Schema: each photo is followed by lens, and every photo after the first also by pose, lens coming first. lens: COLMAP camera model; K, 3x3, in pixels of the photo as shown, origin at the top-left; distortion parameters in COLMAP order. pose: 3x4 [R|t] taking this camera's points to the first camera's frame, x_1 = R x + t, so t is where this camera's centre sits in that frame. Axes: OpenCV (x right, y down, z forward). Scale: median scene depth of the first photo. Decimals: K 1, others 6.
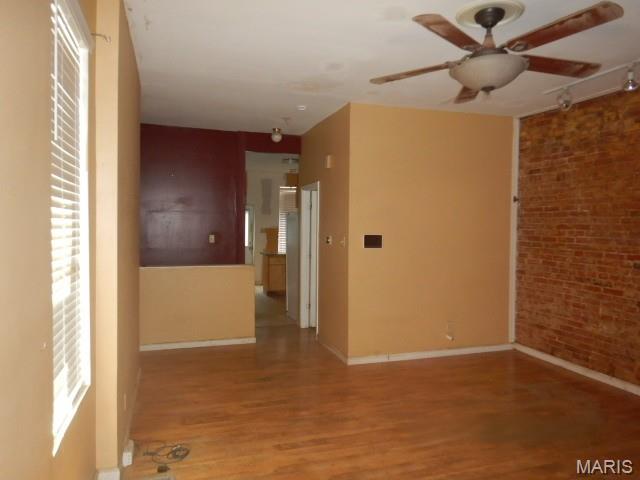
lens RADIAL K [[460.3, 0, 319.8], [0, 460.3, 239.3], [0, 0, 1]] dist [0.025468, -0.007668]
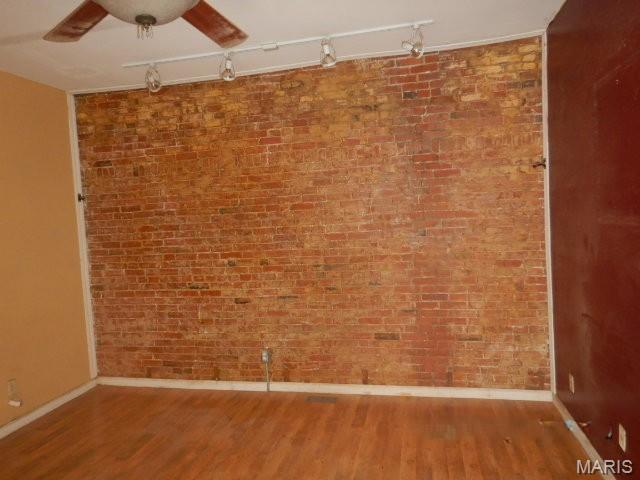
lens RADIAL K [[460.3, 0, 318.8], [0, 460.3, 238.7], [0, 0, 1]] dist [0.025468, -0.007668]
pose [[0.523226, -0.082788, 0.848163, -0.046131], [0.085161, 0.995368, 0.044622, -0.020707], [-0.847928, 0.048883, 0.527852, 0.282459]]
